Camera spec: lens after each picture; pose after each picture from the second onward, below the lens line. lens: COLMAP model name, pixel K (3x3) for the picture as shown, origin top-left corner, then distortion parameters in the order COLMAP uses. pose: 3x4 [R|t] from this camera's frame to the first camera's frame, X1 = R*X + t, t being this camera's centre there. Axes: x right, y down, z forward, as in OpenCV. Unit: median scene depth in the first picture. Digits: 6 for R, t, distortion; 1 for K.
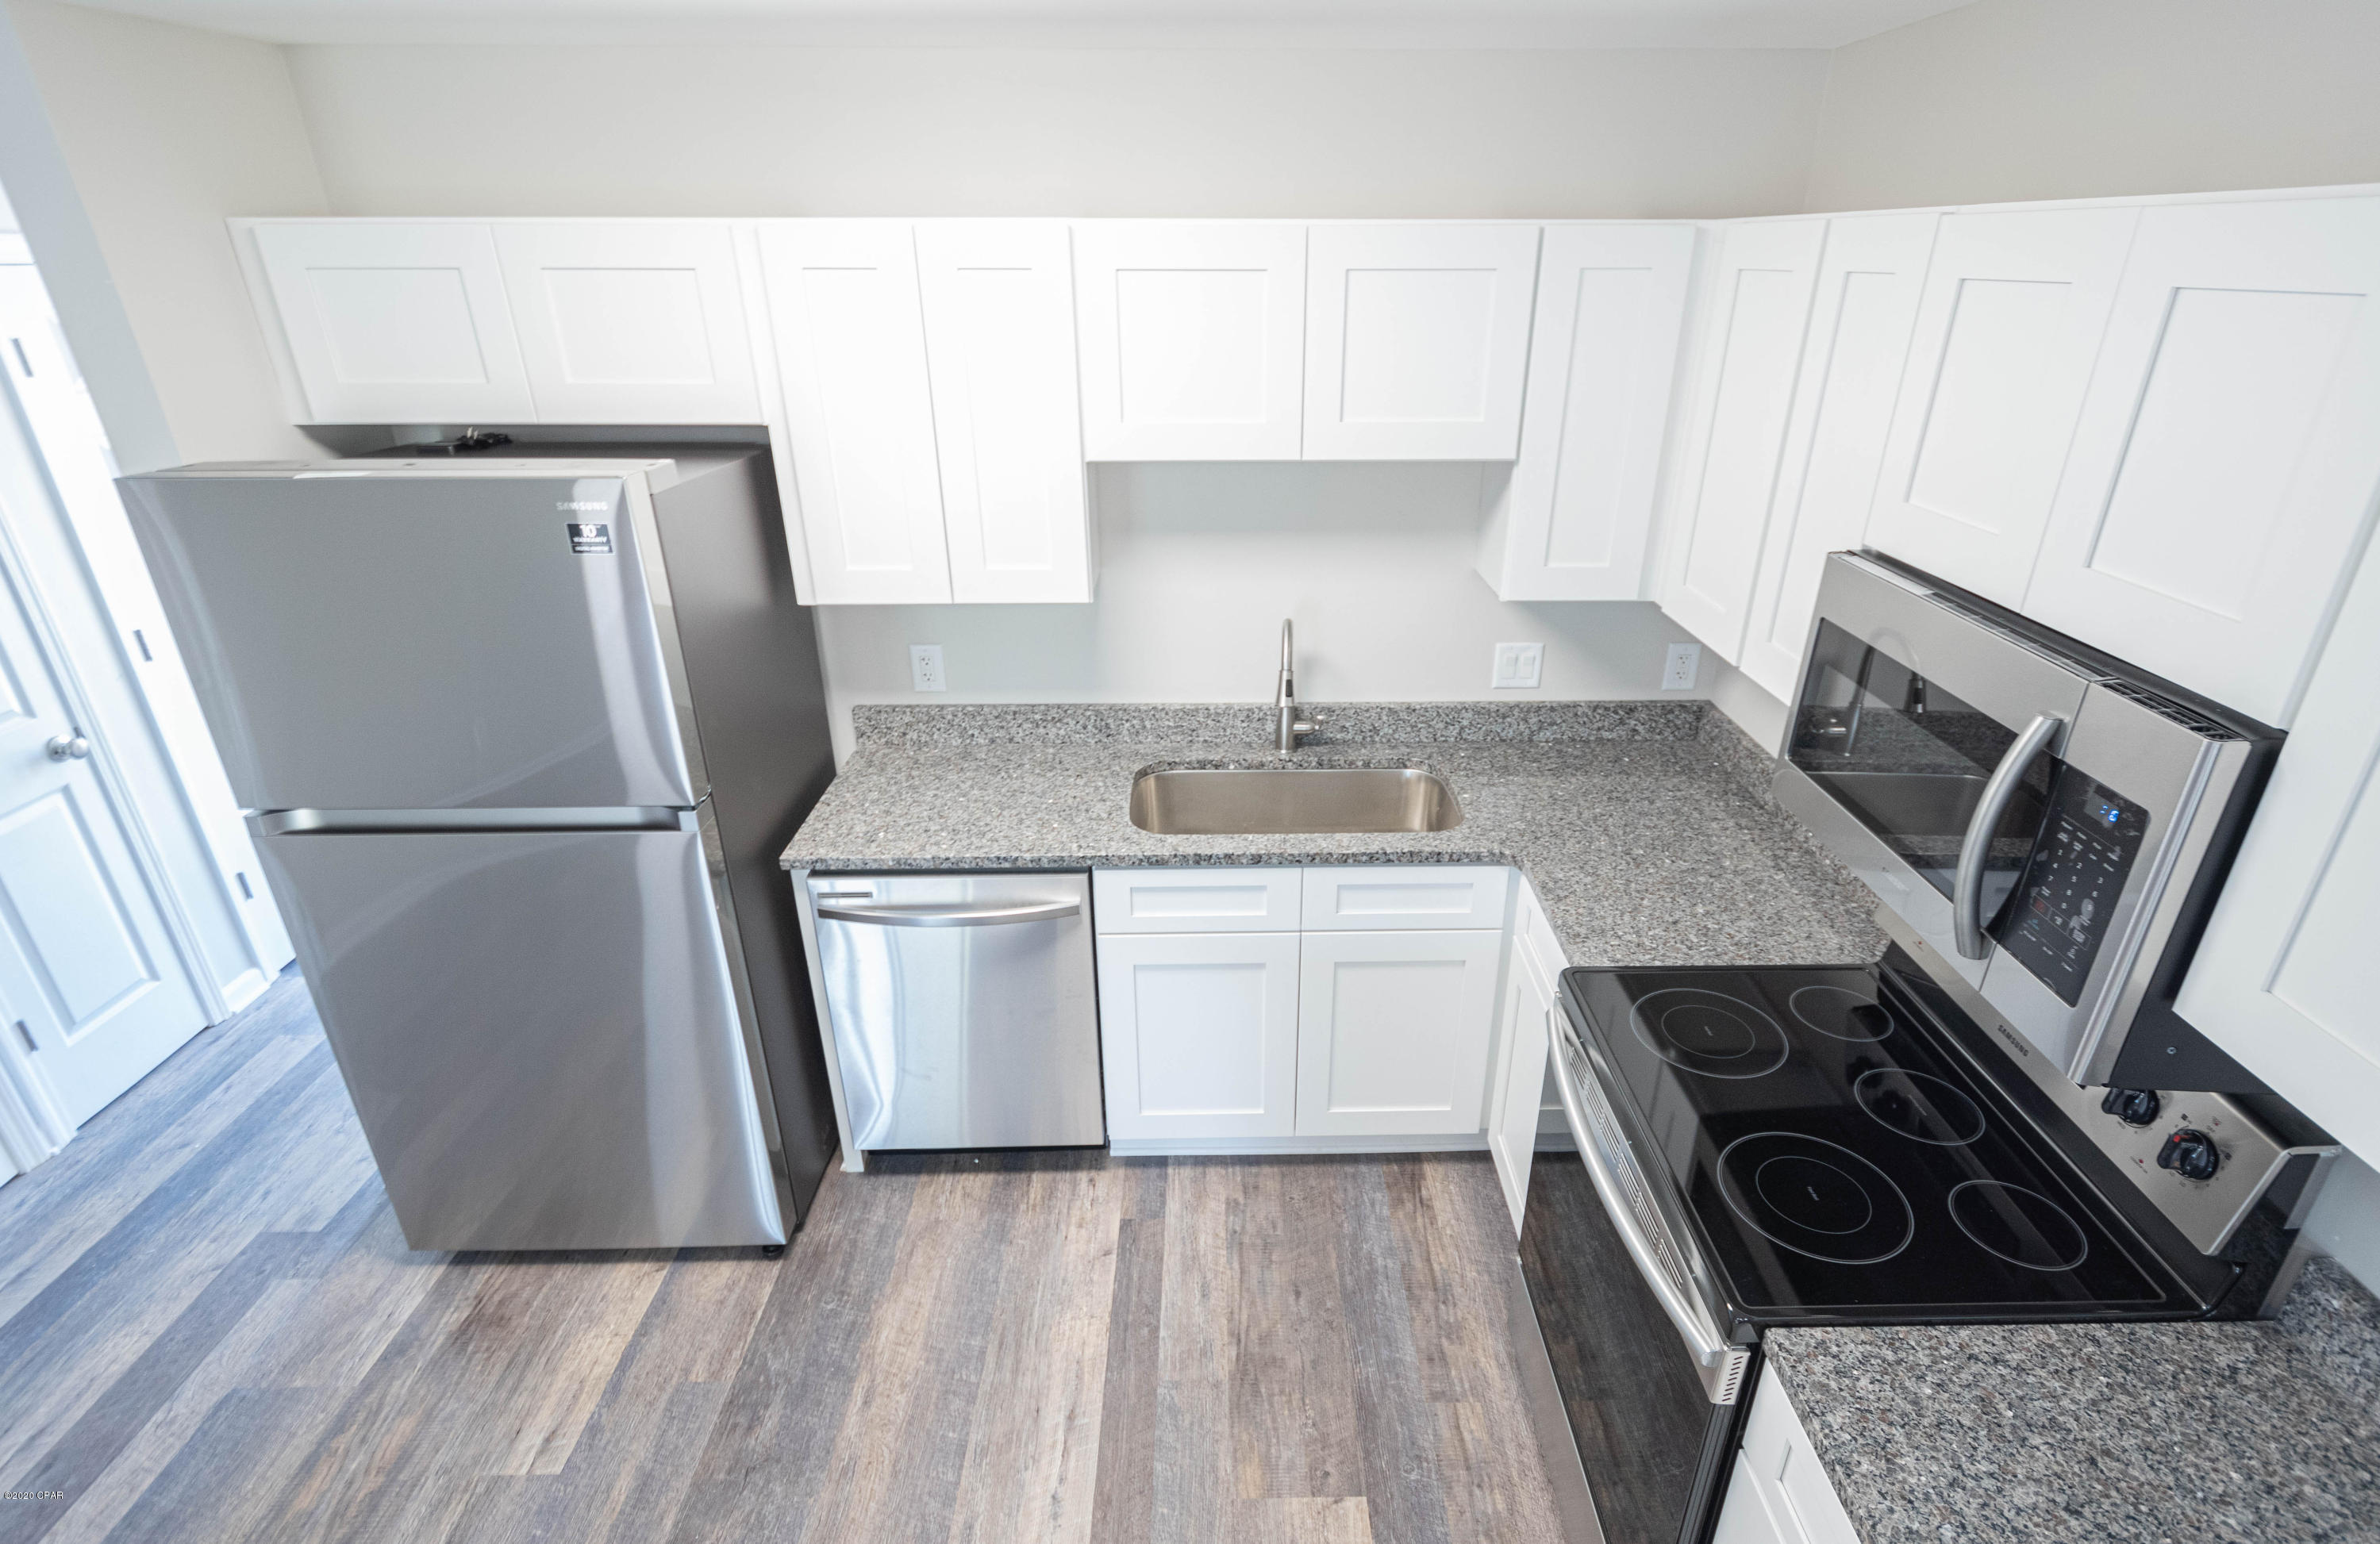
lens RADIAL K [[1143.8, 0, 1252.2], [0, 1143.8, 775.7], [0, 0, 1]] dist [0.019480, -0.000035]
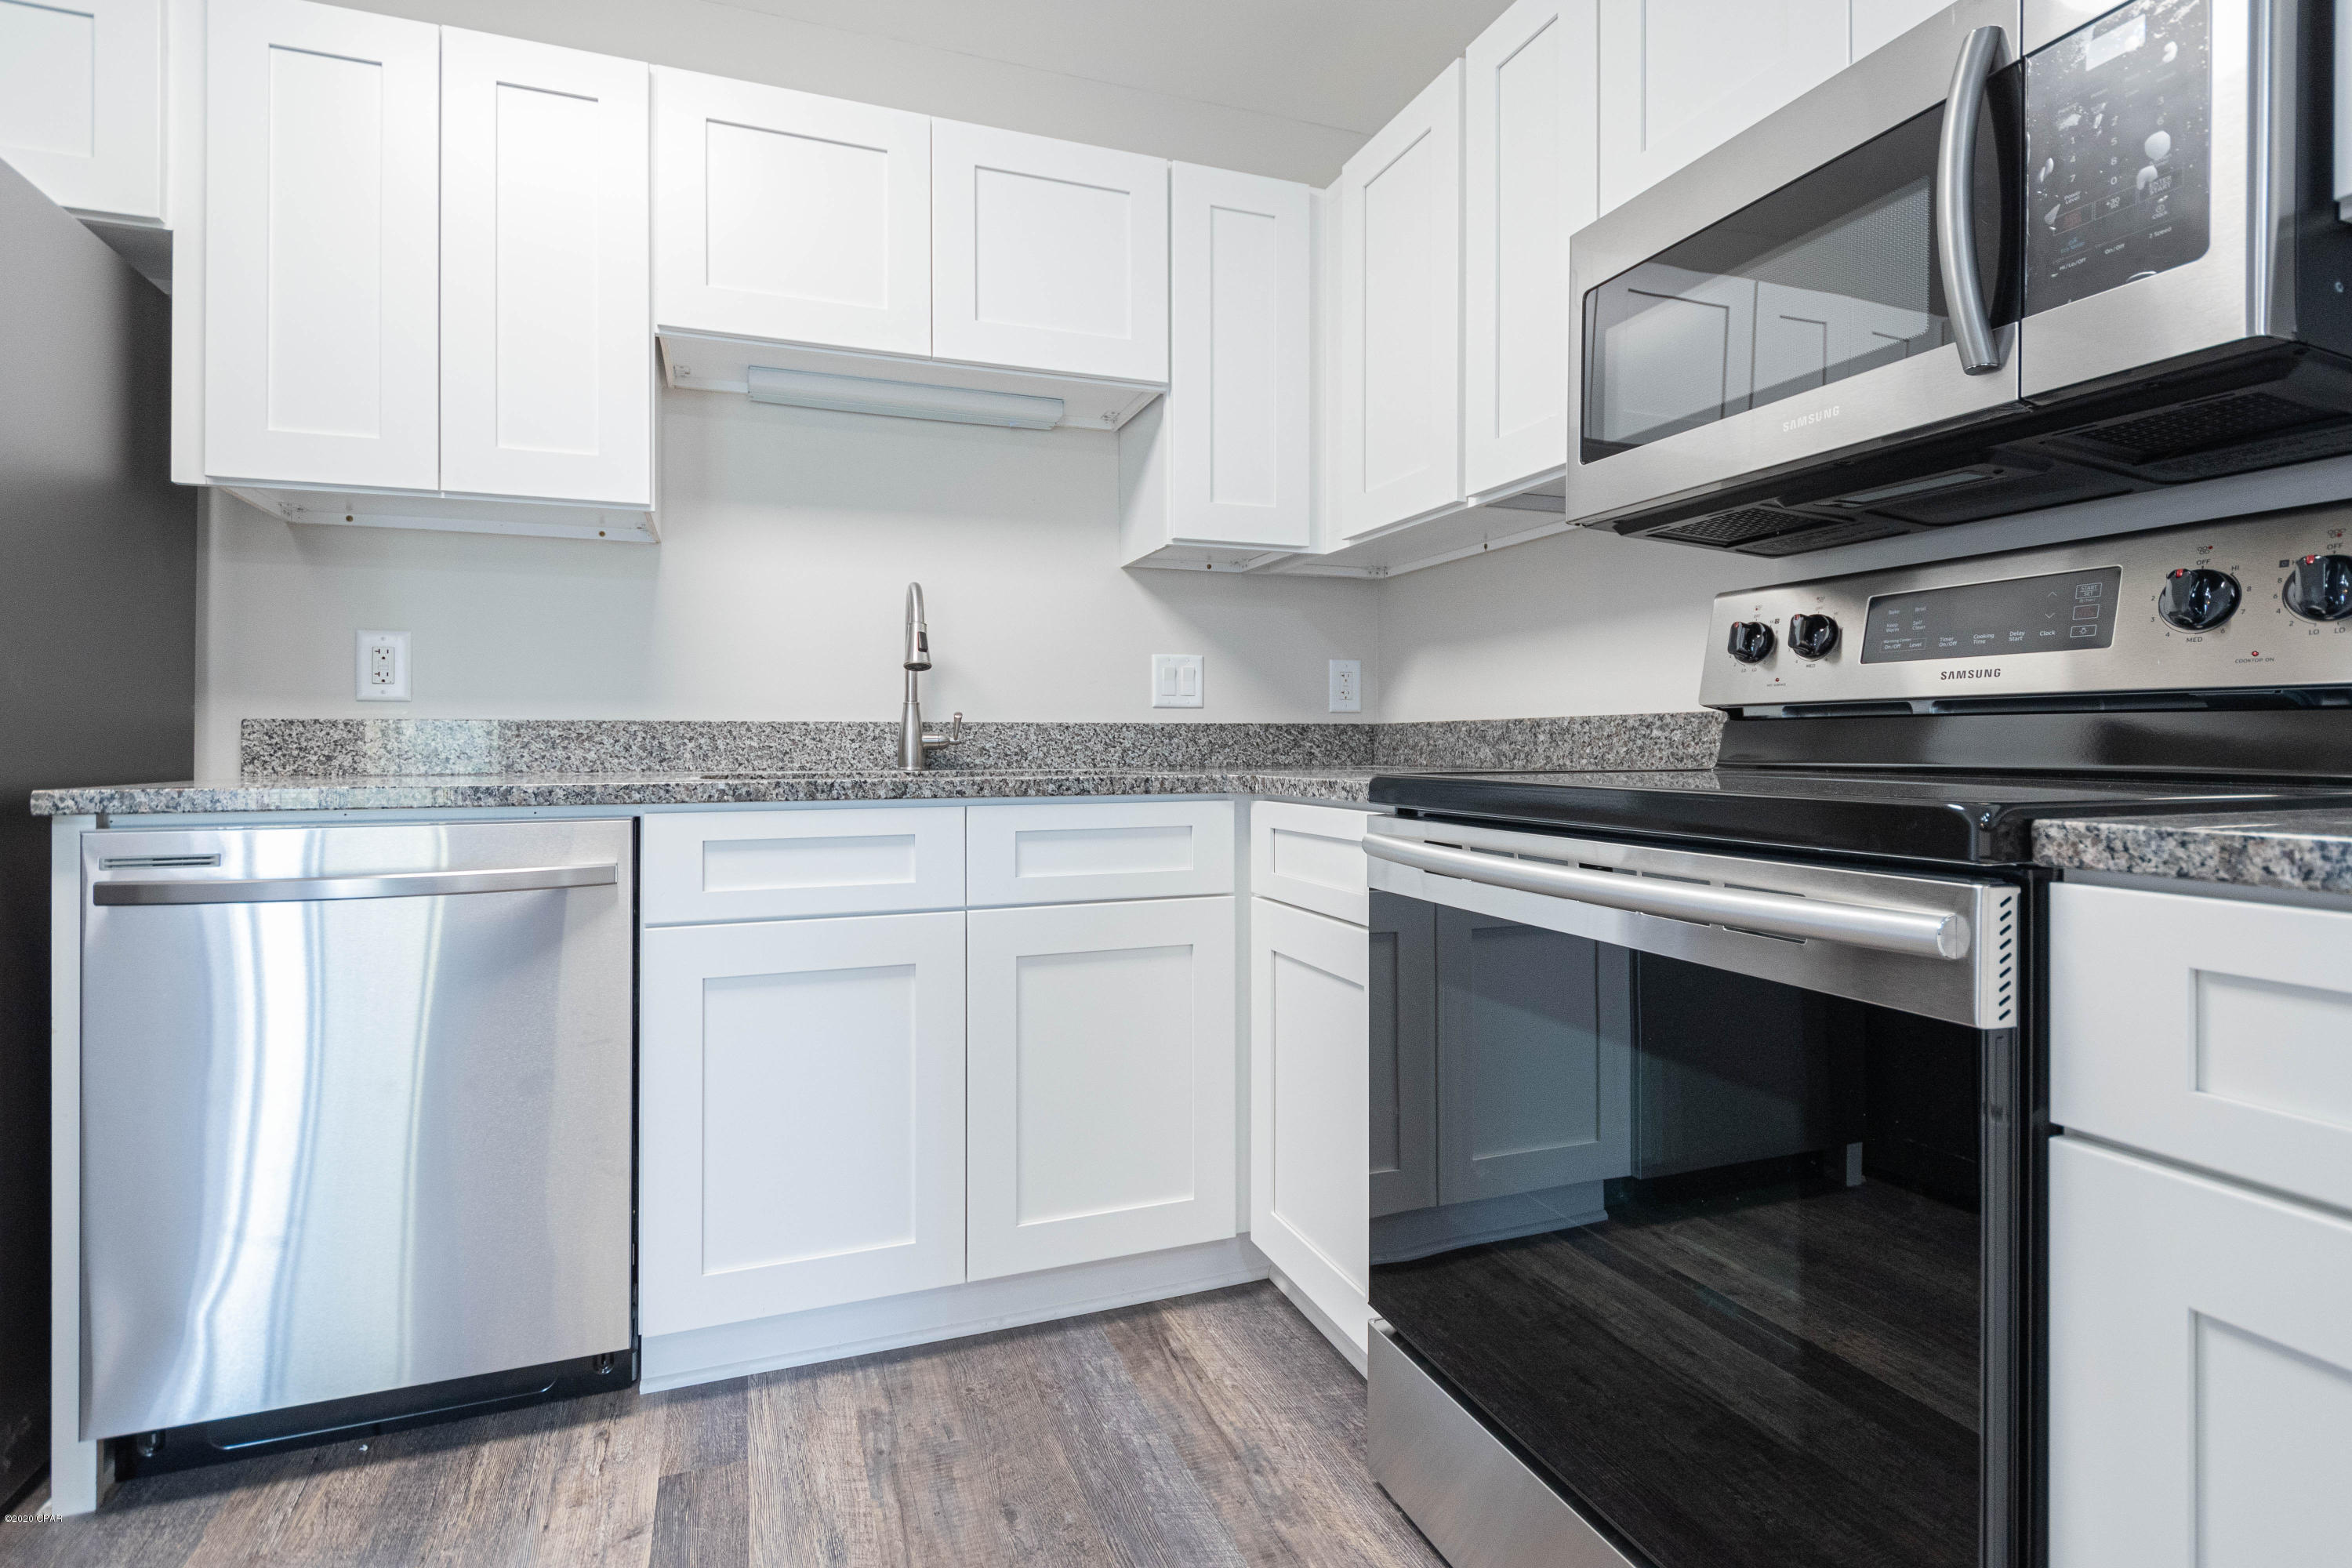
lens RADIAL K [[1104.4, 0, 1148.5], [0, 1104.4, 742.0], [0, 0, 1]] dist [0.018440, -0.008984]
pose [[0.950099, -0.004886, 0.311909, -0.057921], [0.133945, 0.909402, -0.393761, 0.307827], [-0.281727, 0.415891, 0.864676, 0.335398]]
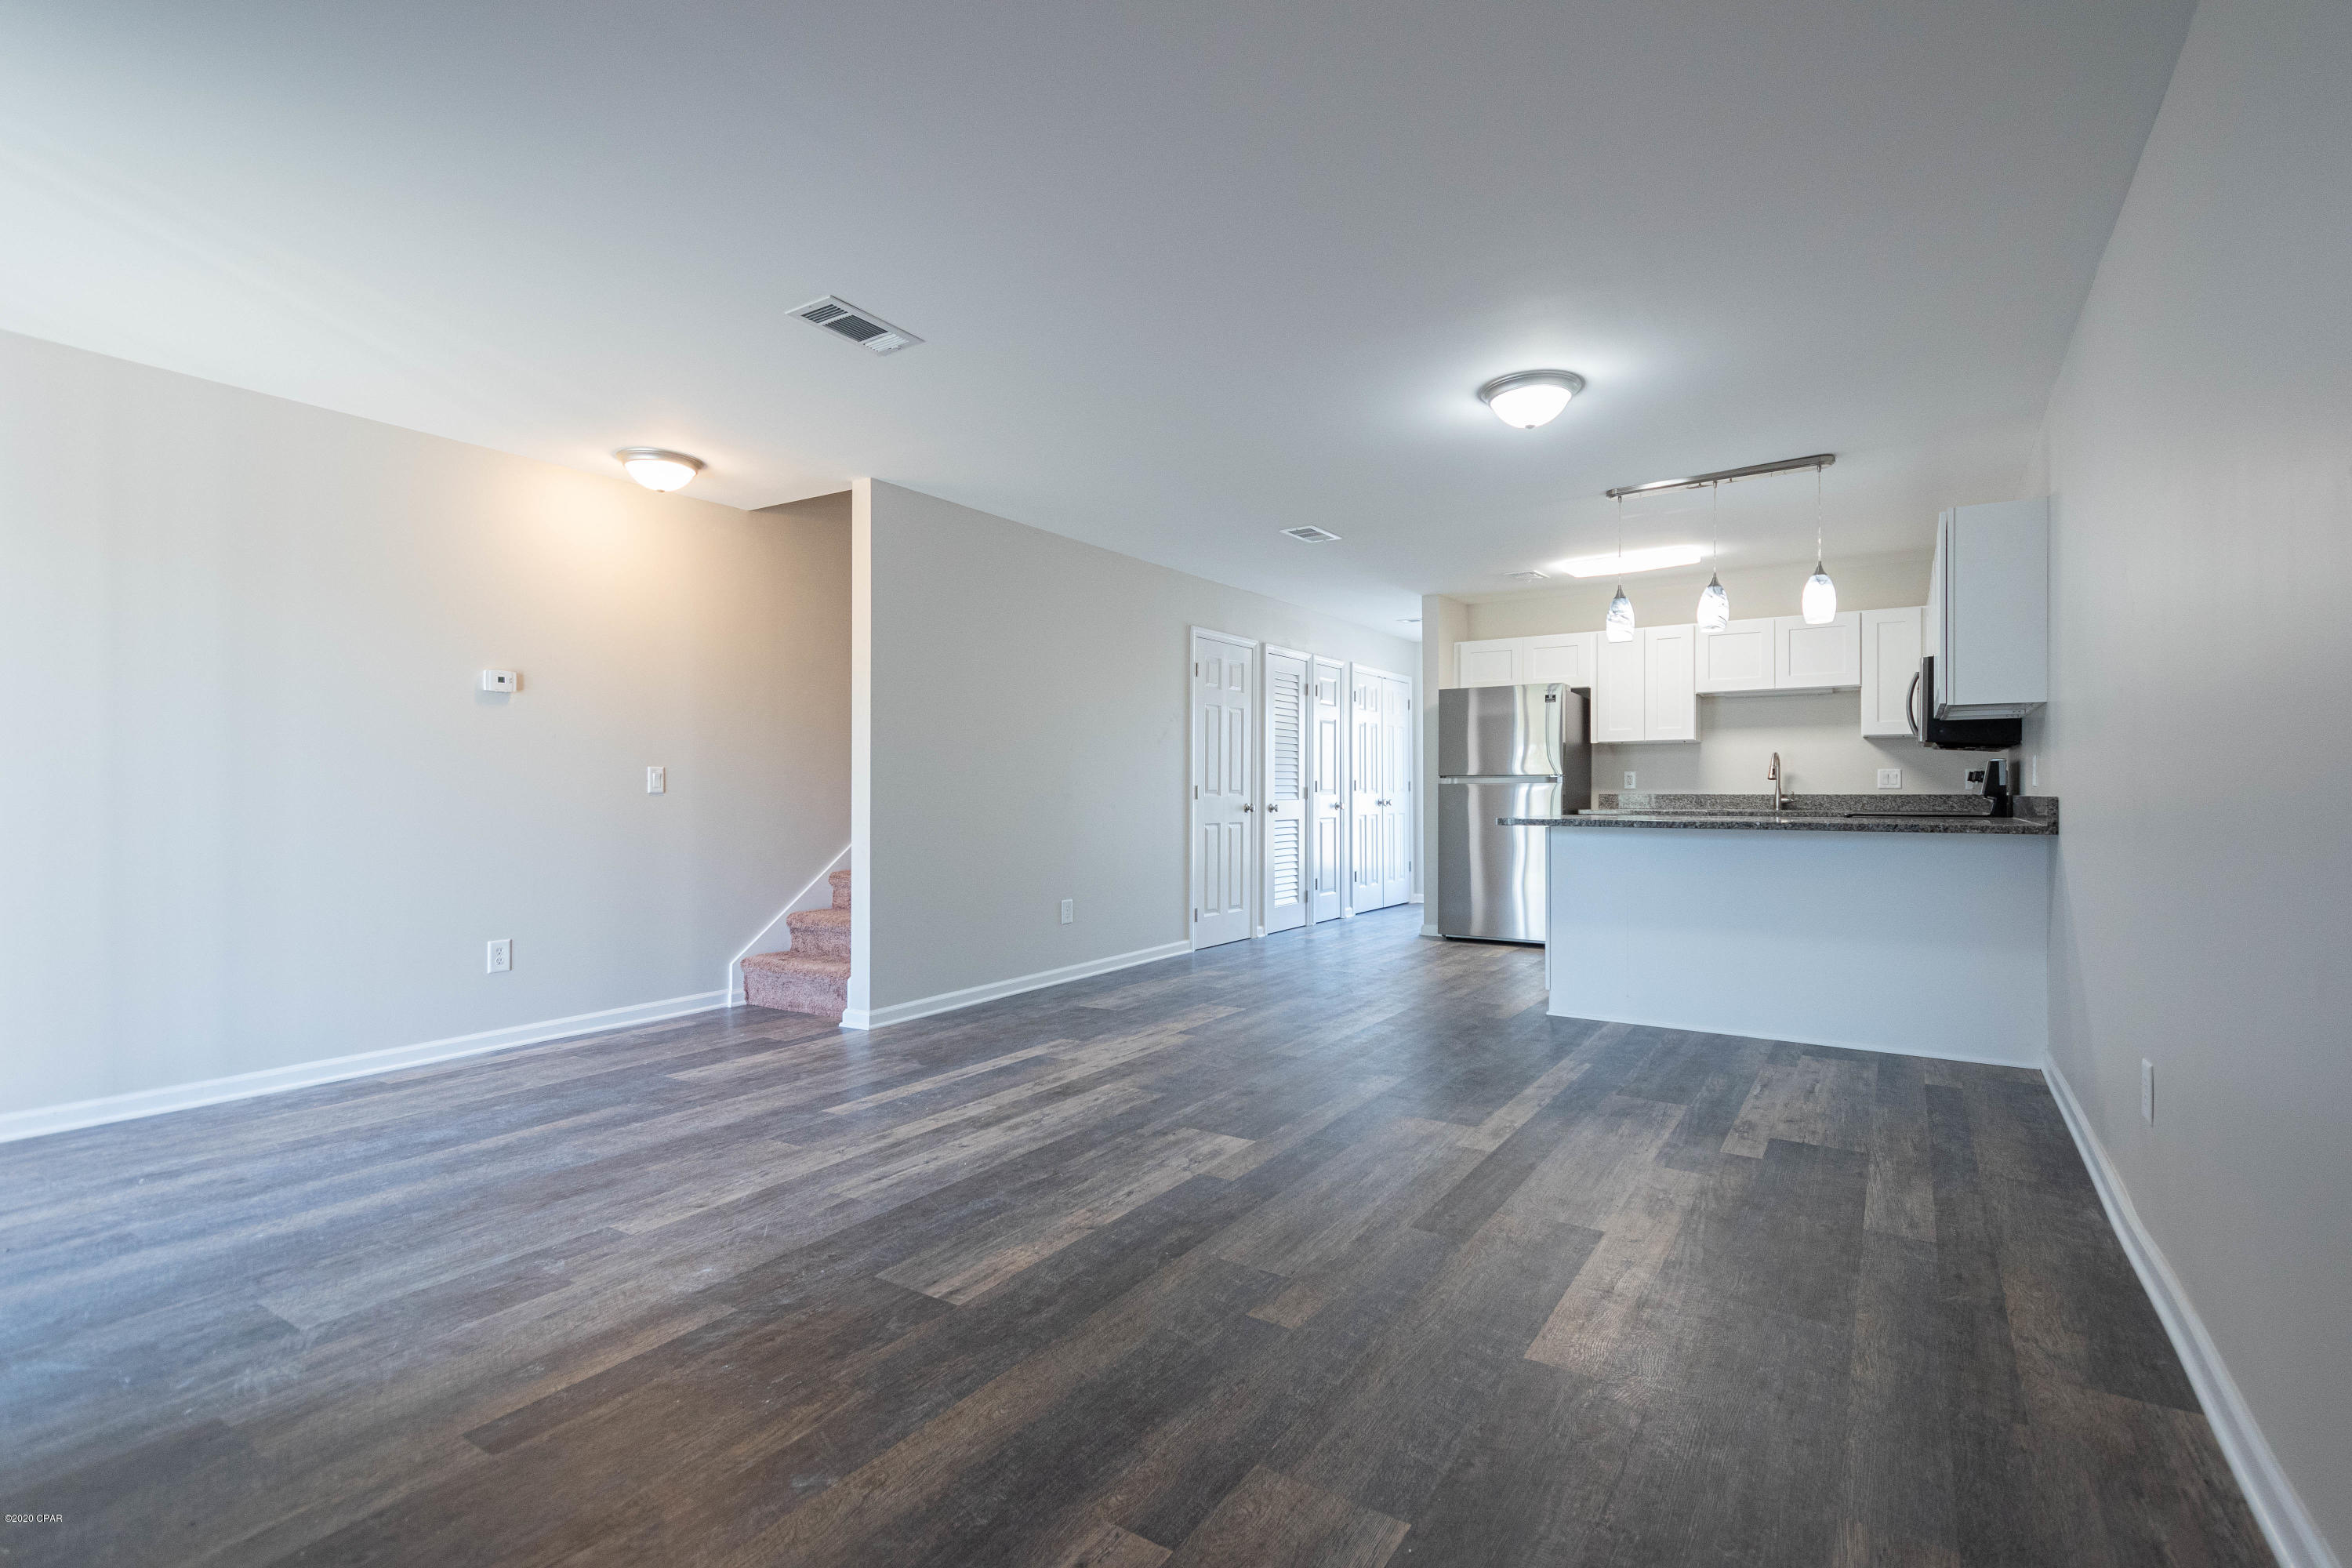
lens RADIAL K [[1094.3, 0, 1176.0], [0, 1094.3, 784.0], [0, 0, 1]] dist [-0.019355, -0.000670]
pose [[0.811902, -0.007675, -0.583744, 0.385899], [-0.241886, 0.905623, -0.348336, 1.182257], [0.531325, 0.424014, 0.733421, -1.602746]]
